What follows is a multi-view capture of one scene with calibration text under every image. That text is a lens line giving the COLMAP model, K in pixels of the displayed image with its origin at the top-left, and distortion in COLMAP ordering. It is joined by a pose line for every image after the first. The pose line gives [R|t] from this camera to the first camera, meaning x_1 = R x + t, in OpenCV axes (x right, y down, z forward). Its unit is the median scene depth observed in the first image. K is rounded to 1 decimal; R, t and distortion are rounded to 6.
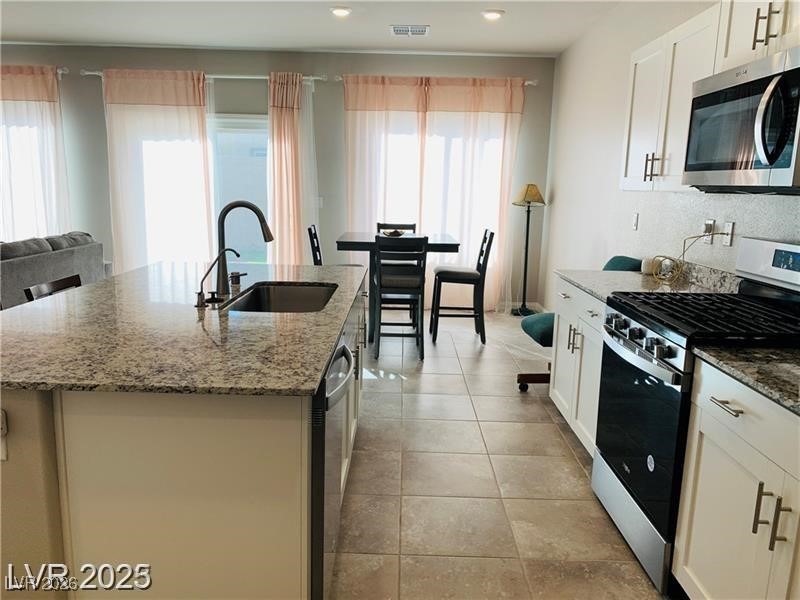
lens RADIAL K [[625.2, 0, 401.6], [0, 625.2, 293.1], [0, 0, 1]] dist [0.048198, -0.041784]
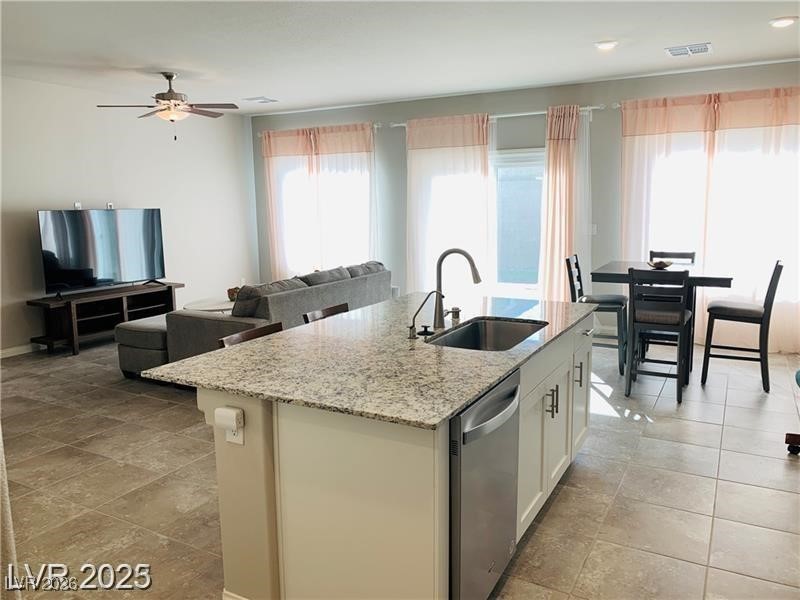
lens RADIAL K [[625.2, 0, 401.6], [0, 625.2, 293.1], [0, 0, 1]] dist [0.048198, -0.041784]
pose [[0.882106, 0.034368, -0.469795, 0.098740], [-0.047372, 0.998751, -0.015883, -0.020448], [0.468662, 0.036266, 0.882633, -0.024946]]
